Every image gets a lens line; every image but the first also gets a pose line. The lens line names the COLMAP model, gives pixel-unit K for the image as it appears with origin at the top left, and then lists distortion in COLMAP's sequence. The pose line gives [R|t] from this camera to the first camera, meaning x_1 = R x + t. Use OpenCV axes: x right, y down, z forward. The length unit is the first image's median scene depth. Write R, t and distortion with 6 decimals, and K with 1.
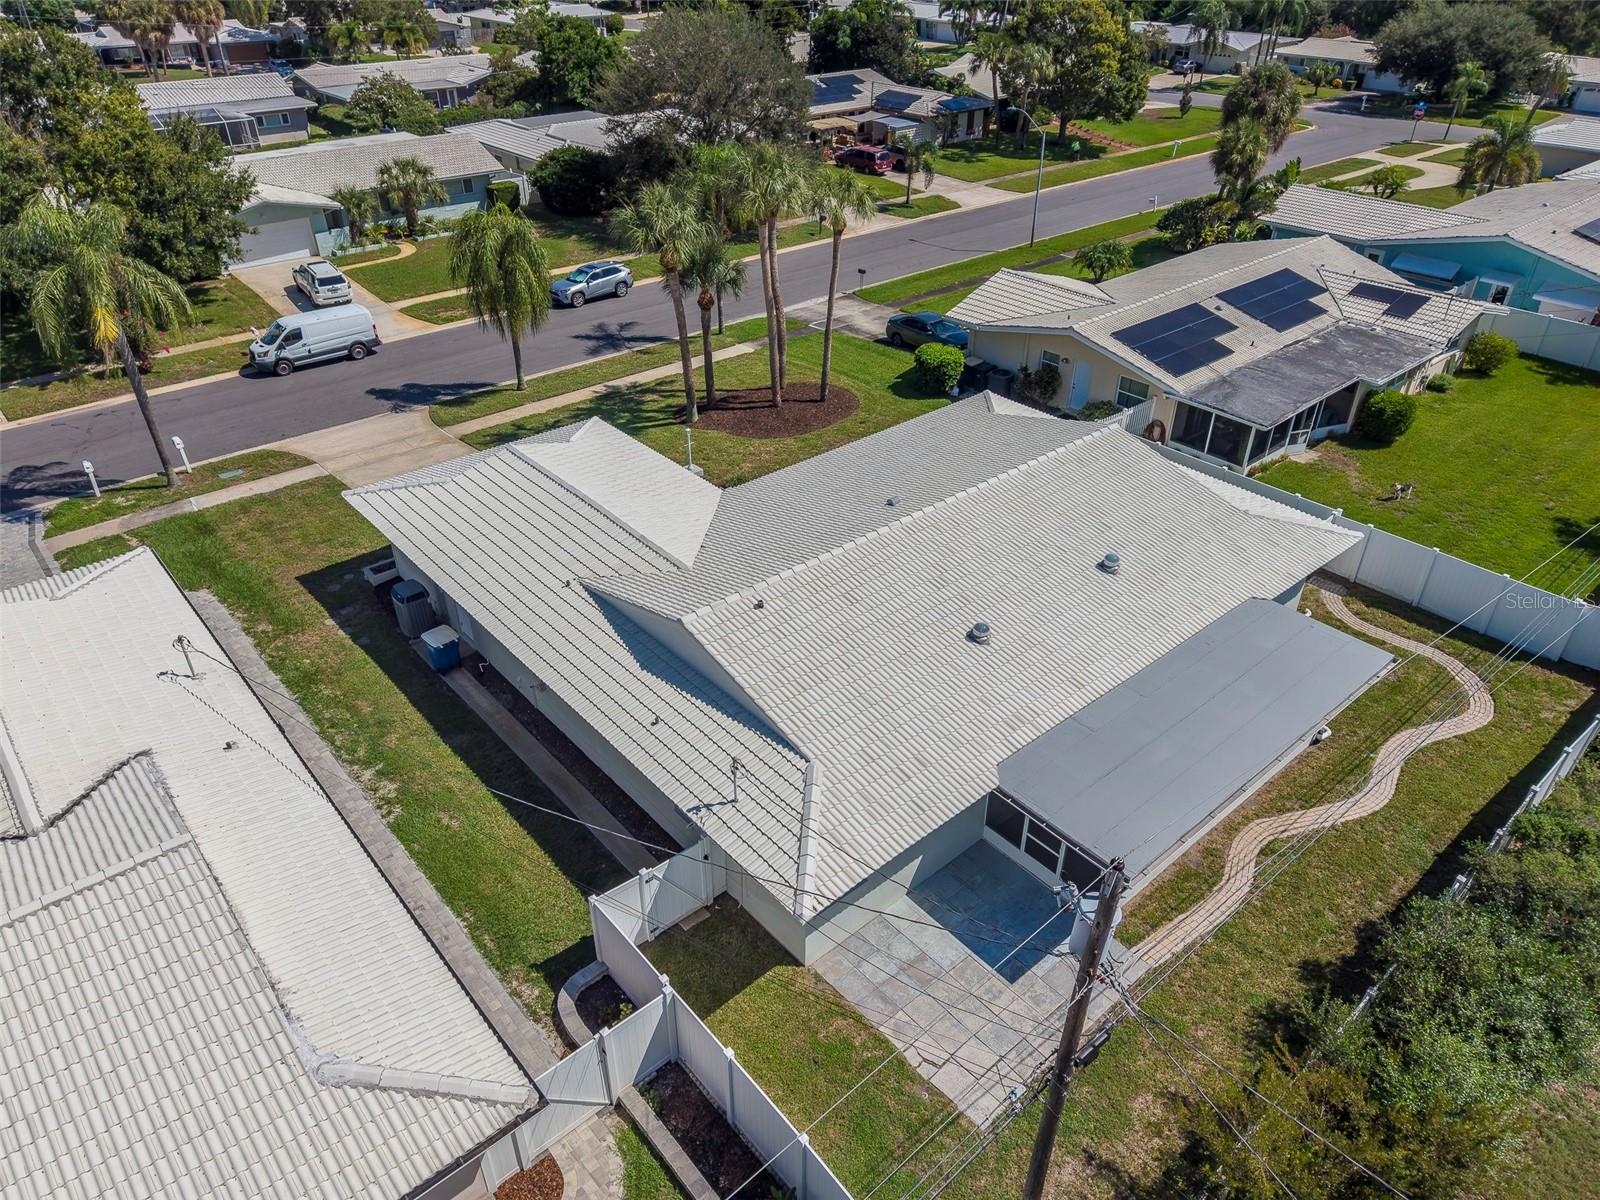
lens RADIAL K [[1076.2, 0, 797.5], [0, 1076.2, 595.9], [0, 0, 1]] dist [0.016926, -0.012364]
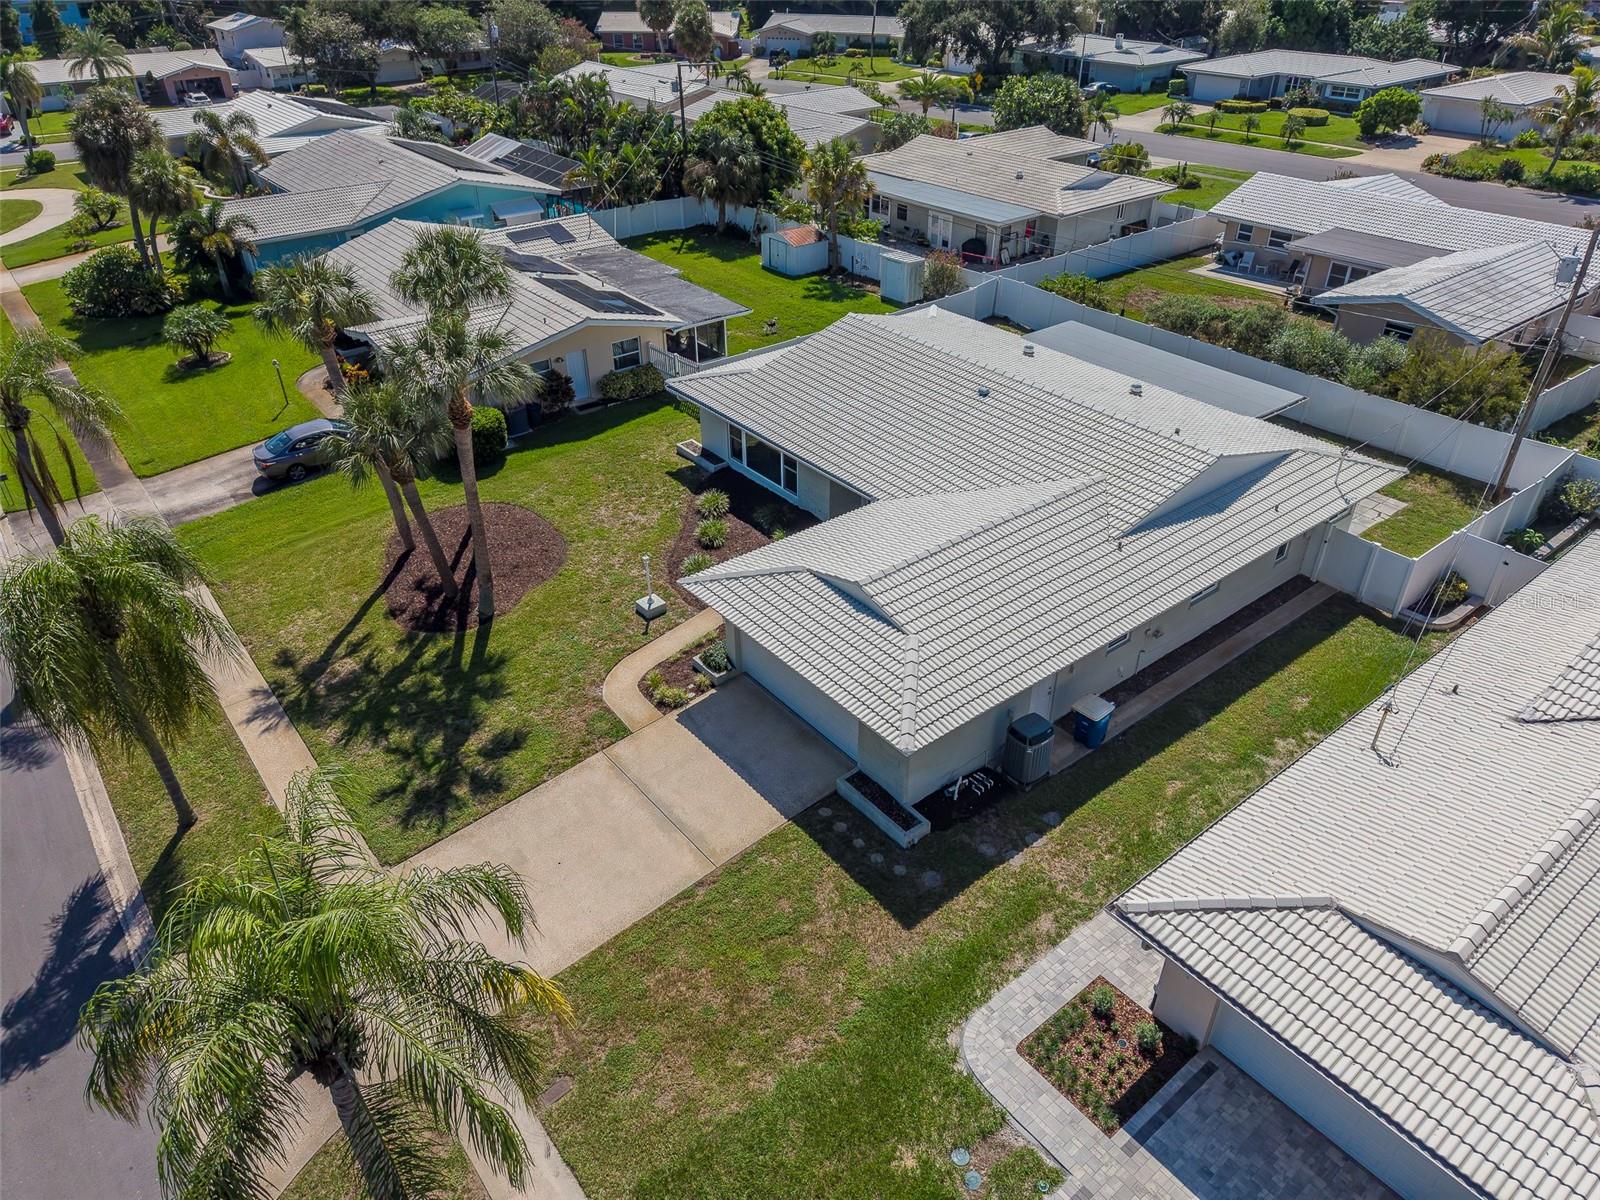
lens RADIAL K [[1065.1, 0, 799.6], [0, 1065.1, 615.2], [0, 0, 1]] dist [0.007993, -0.000477]
pose [[0.042953, -0.560236, 0.827219, -0.660483], [0.550750, 0.704092, 0.448251, -0.353371], [-0.833565, 0.436337, 0.338792, 0.550163]]
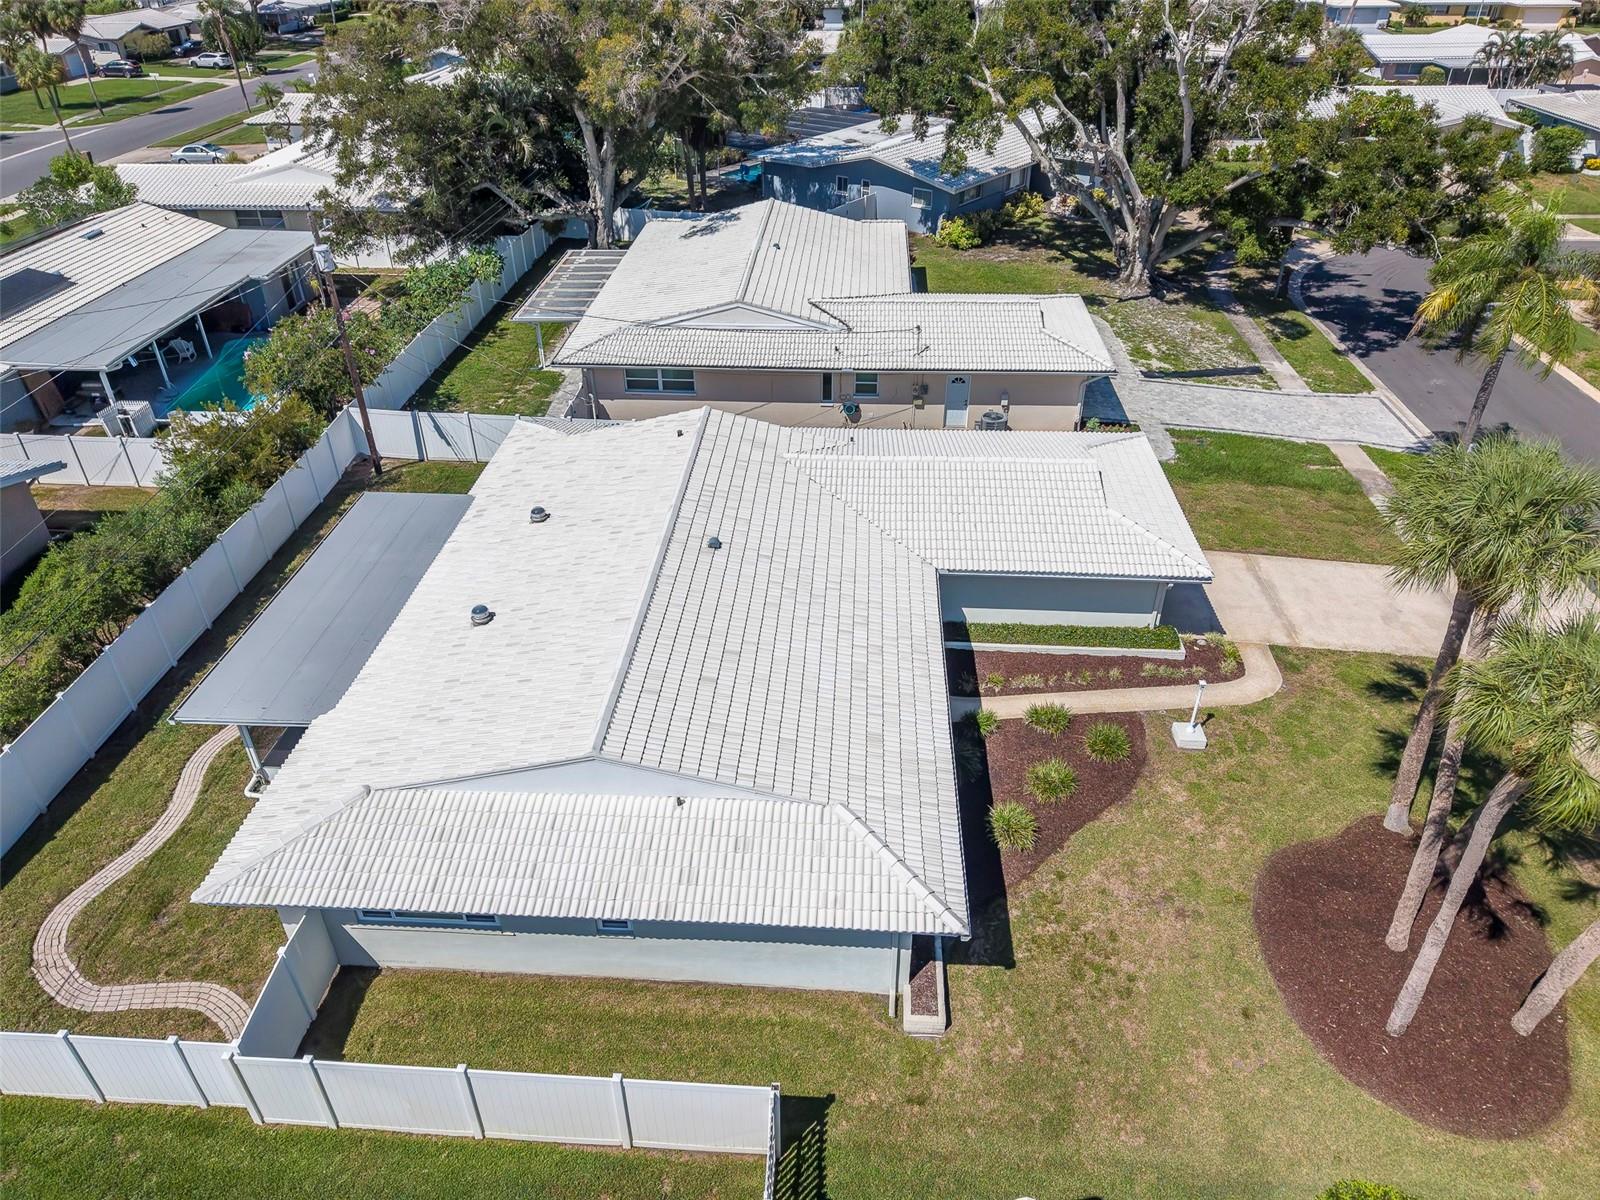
lens RADIAL K [[1076.2, 0, 797.5], [0, 1076.2, 595.9], [0, 0, 1]] dist [0.016926, -0.012364]
pose [[-0.696914, 0.395160, -0.598464, 0.385447], [-0.387177, 0.495115, 0.777789, -0.513858], [0.603659, 0.773764, -0.192056, 0.788778]]
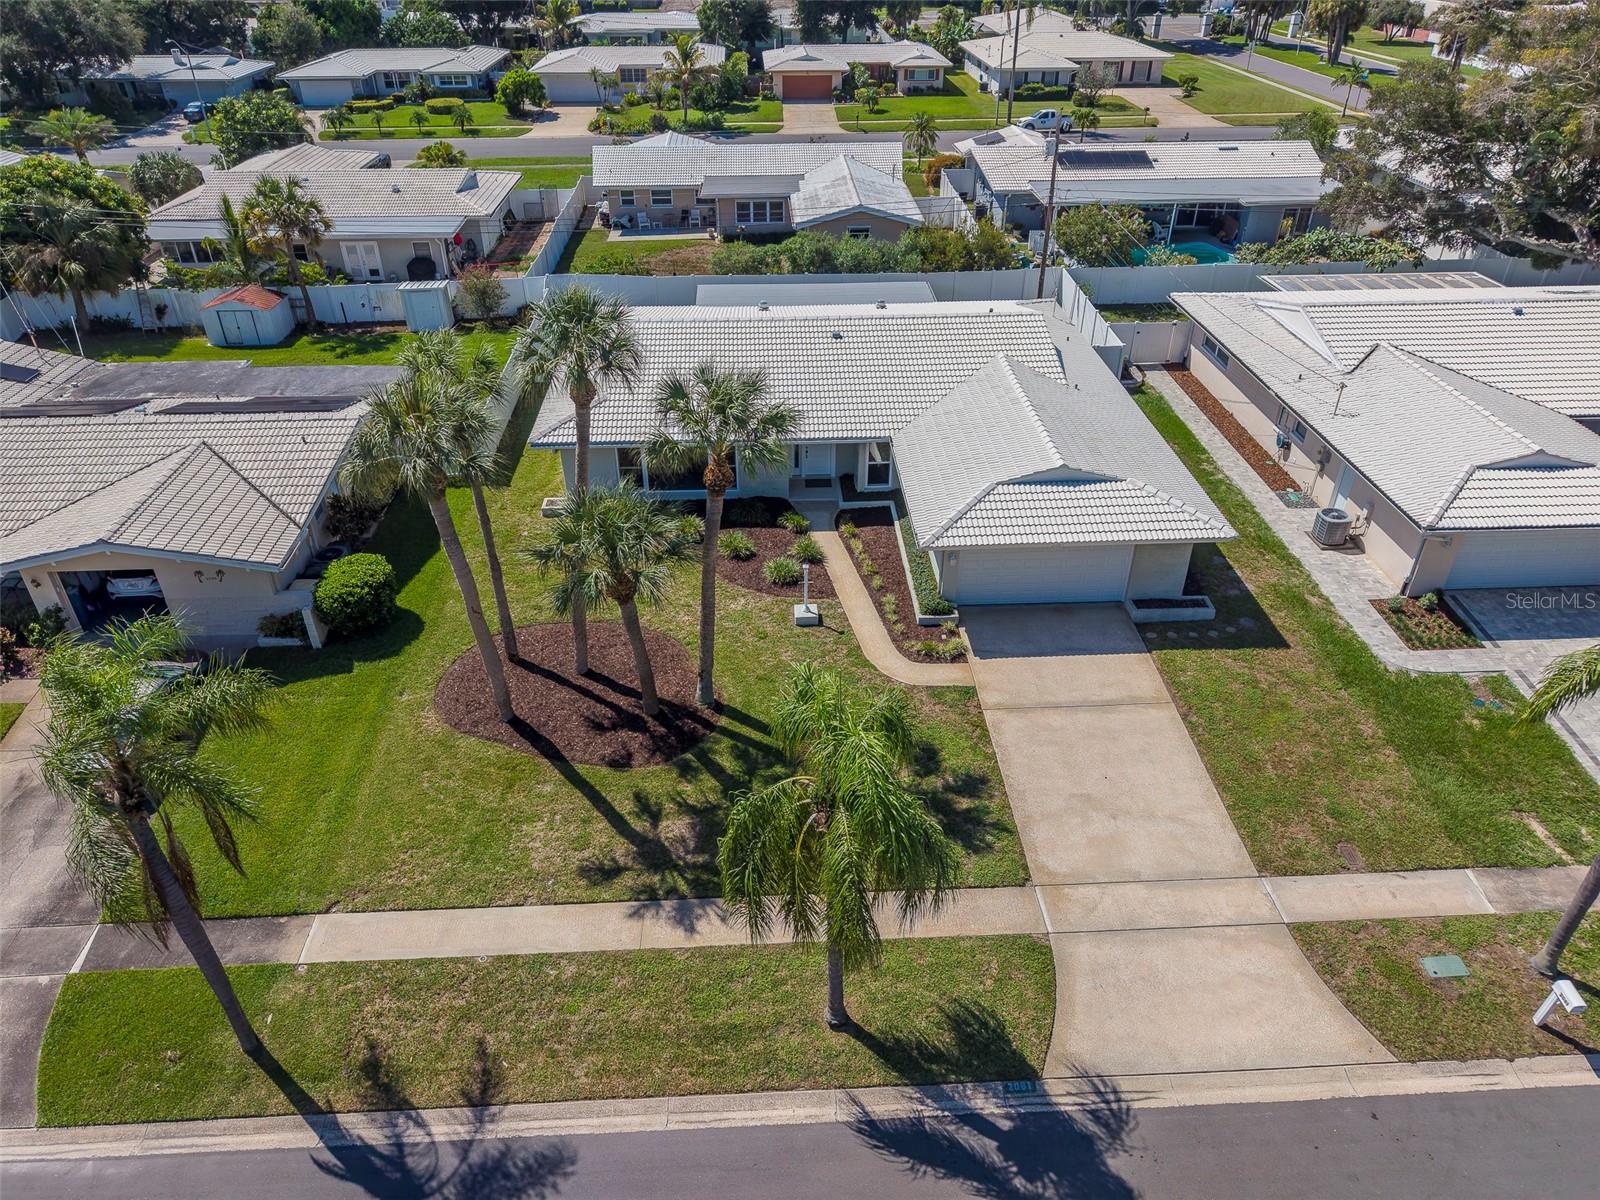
lens RADIAL K [[1076.2, 0, 797.5], [0, 1076.2, 595.9], [0, 0, 1]] dist [0.016926, -0.012364]
pose [[-0.785725, -0.337550, 0.518359, -0.437144], [0.338051, 0.467464, 0.816822, -0.673885], [-0.518033, 0.817029, -0.253189, 1.033672]]
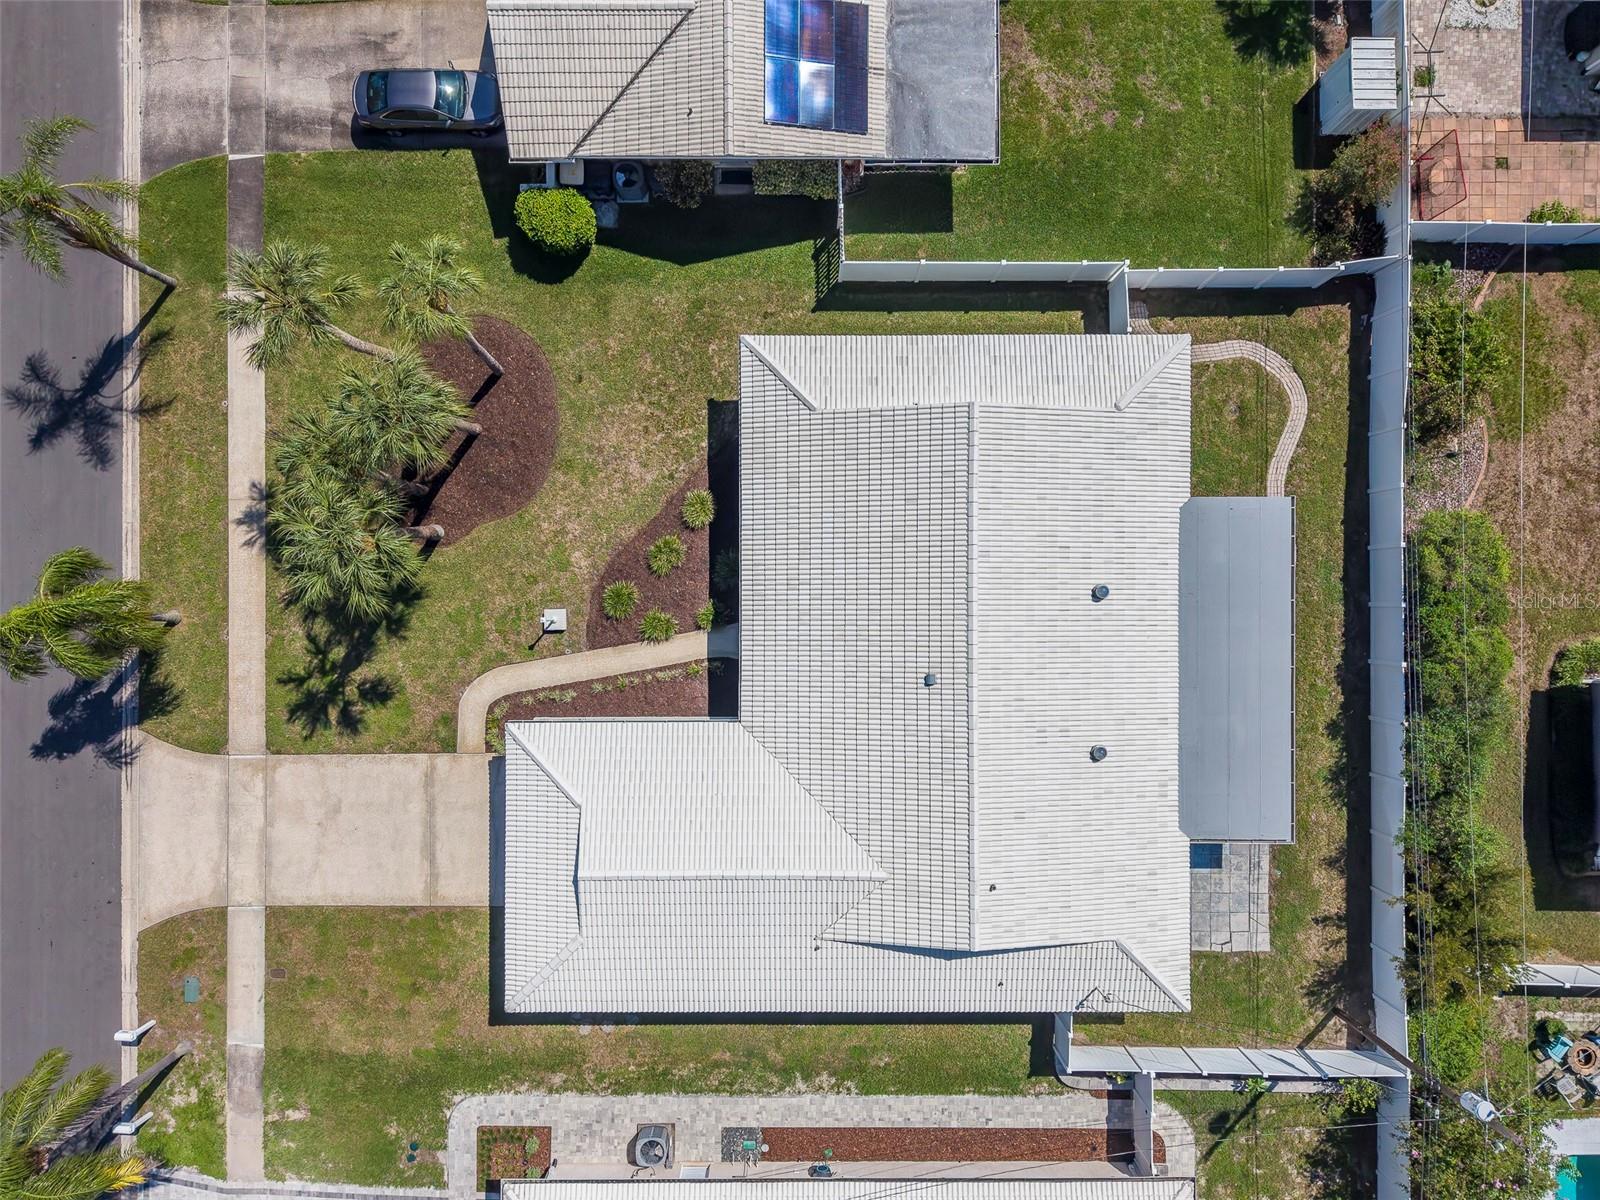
lens RADIAL K [[1097.1, 0, 798.0], [0, 1097.1, 594.5], [0, 0, 1]] dist [0.009431, -0.001795]
pose [[0.652637, -0.757671, 0.000453, 0.041626], [0.411843, 0.355252, 0.839155, -0.699915], [-0.635964, -0.547477, 0.543892, 0.329628]]
